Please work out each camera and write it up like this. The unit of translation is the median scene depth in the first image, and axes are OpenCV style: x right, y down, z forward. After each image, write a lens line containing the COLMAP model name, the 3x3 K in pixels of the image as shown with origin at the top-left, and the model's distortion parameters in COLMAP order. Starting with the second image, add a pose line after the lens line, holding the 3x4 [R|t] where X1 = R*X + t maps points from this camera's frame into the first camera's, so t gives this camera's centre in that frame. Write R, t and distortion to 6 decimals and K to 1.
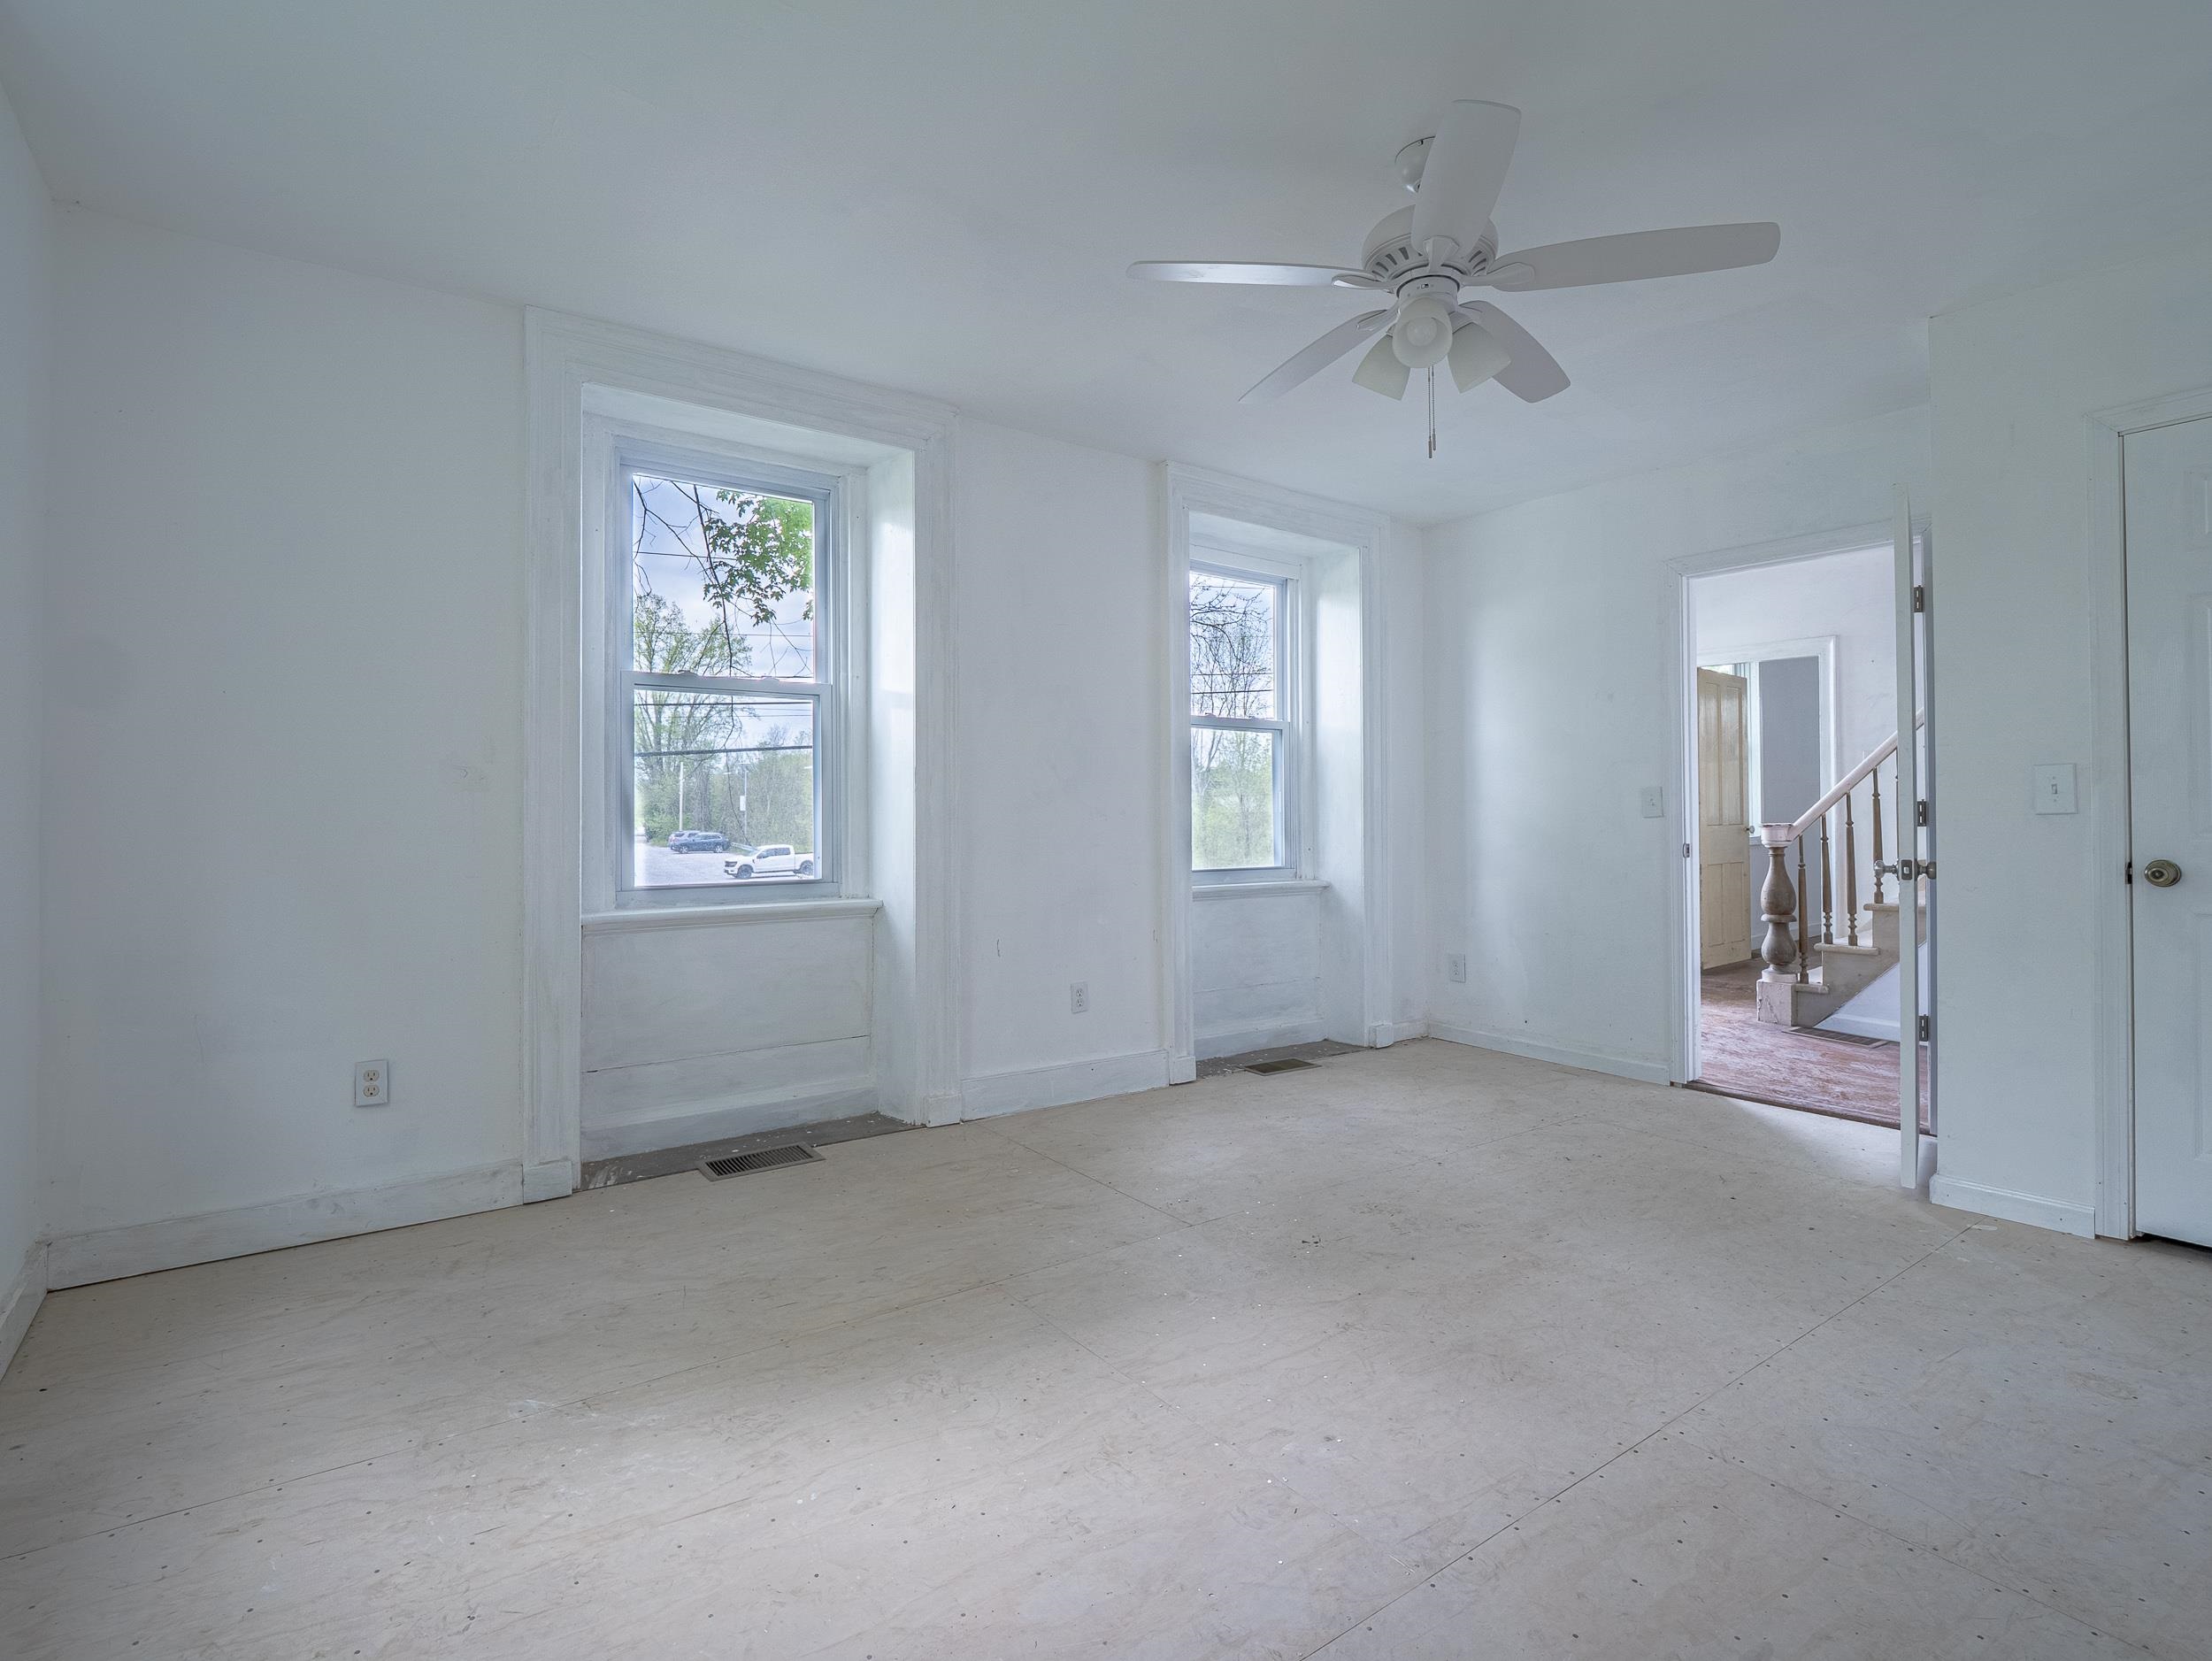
lens RADIAL K [[1093.0, 0, 1108.4], [0, 1093.0, 802.2], [0, 0, 1]] dist [-0.012955, -0.001335]
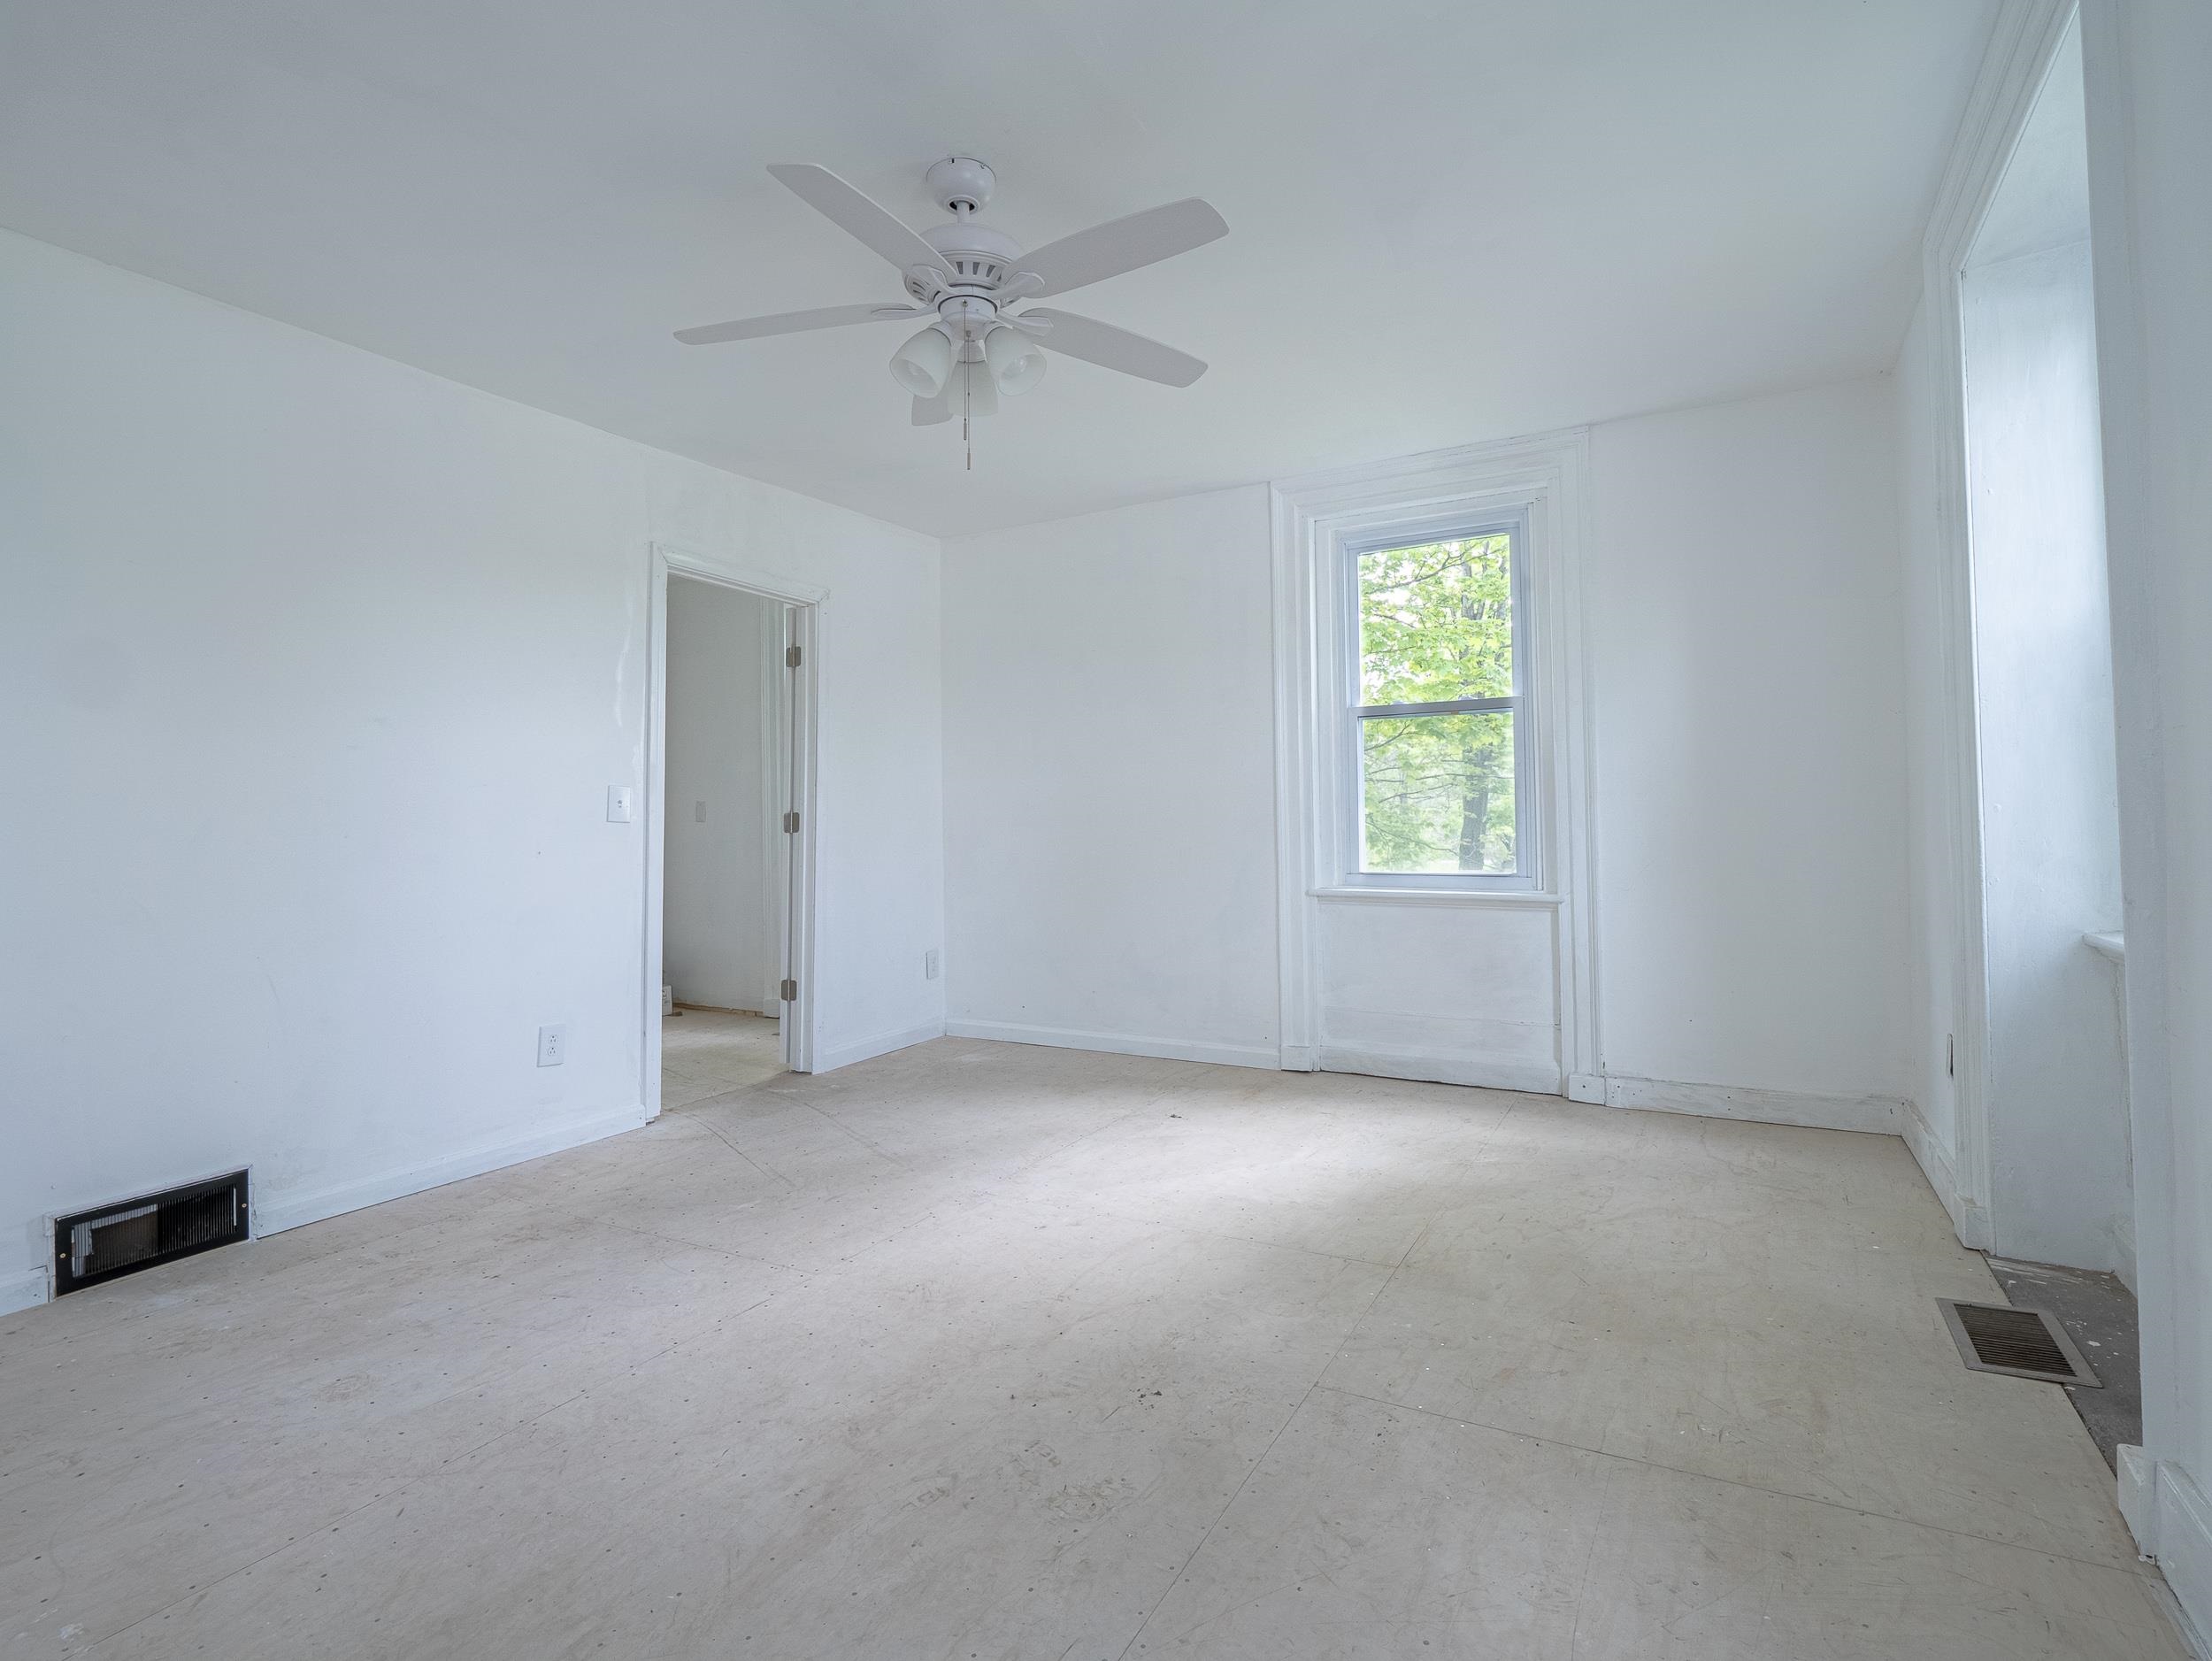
lens RADIAL K [[1093.0, 0, 1108.4], [0, 1093.0, 802.2], [0, 0, 1]] dist [-0.012955, -0.001335]
pose [[-0.907850, 0.007253, -0.419231, 0.535678], [0.023847, 0.999125, -0.034355, 0.031461], [0.418615, -0.041187, -0.907229, 1.735713]]
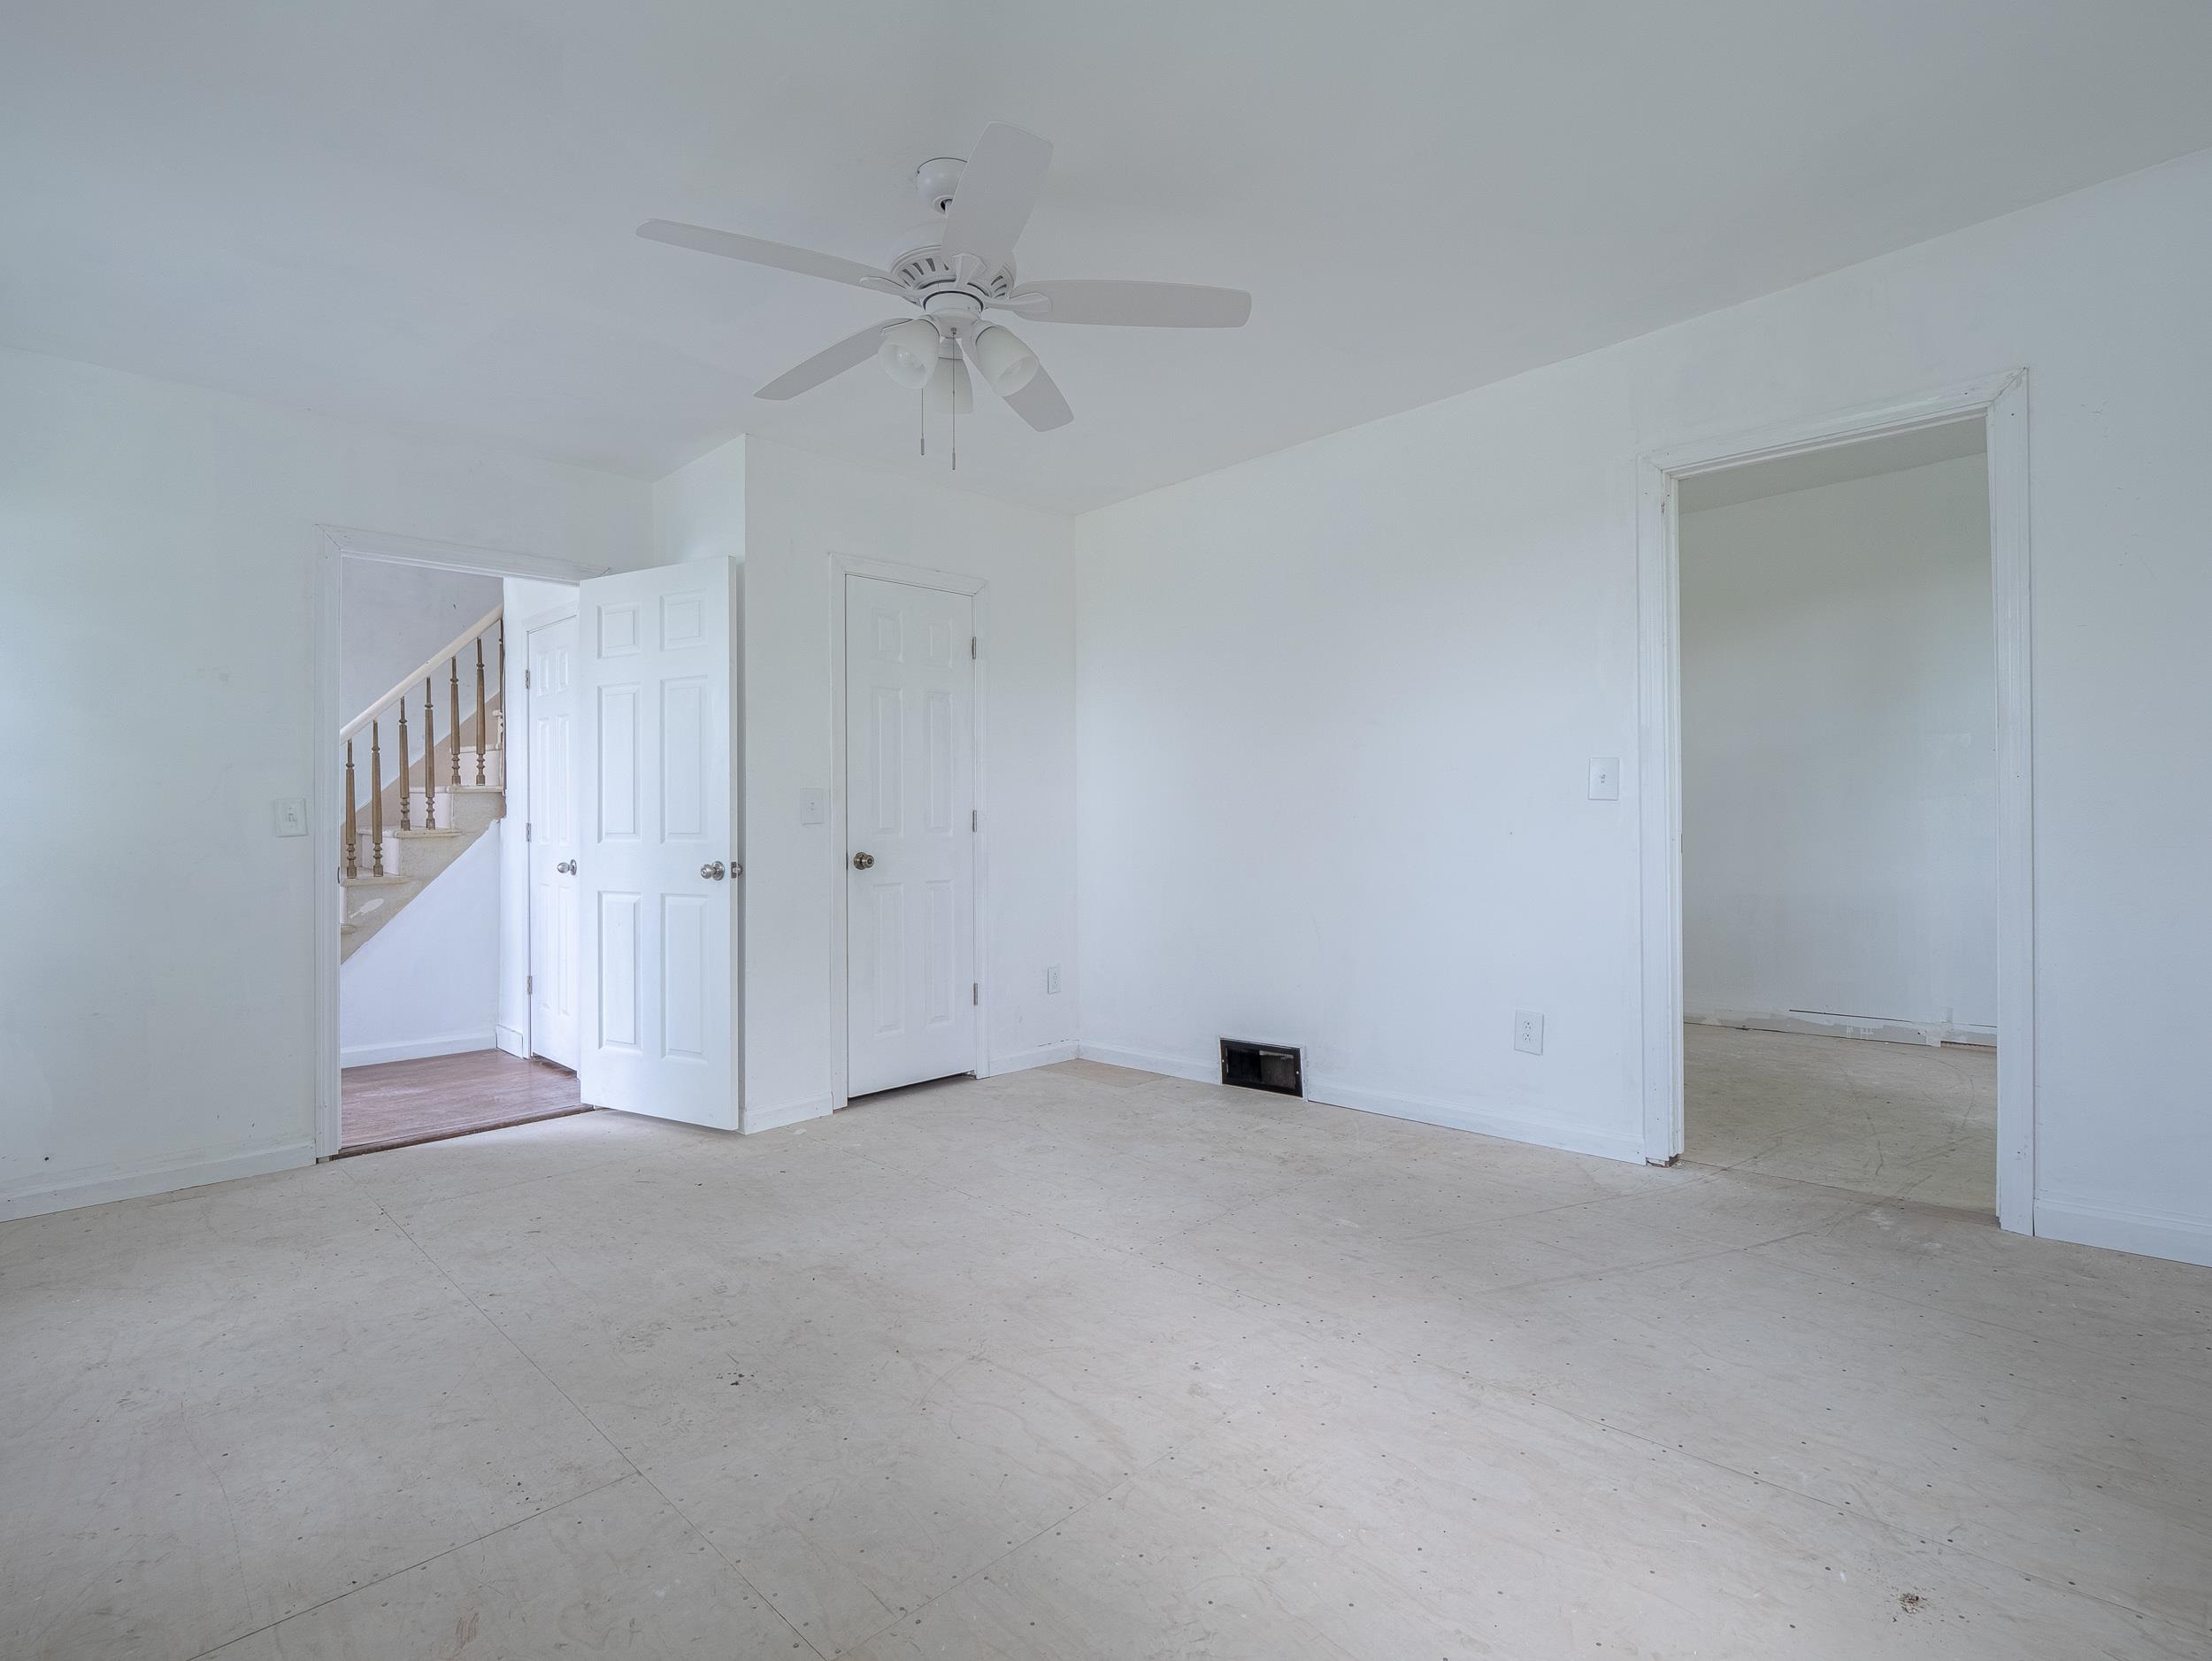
lens RADIAL K [[1093.0, 0, 1108.4], [0, 1093.0, 802.2], [0, 0, 1]] dist [-0.012955, -0.001335]
pose [[-0.153560, 0.020240, 0.987932, -0.643822], [0.007953, 0.999783, -0.019246, 0.014850], [-0.988107, 0.004902, -0.153688, 0.892461]]
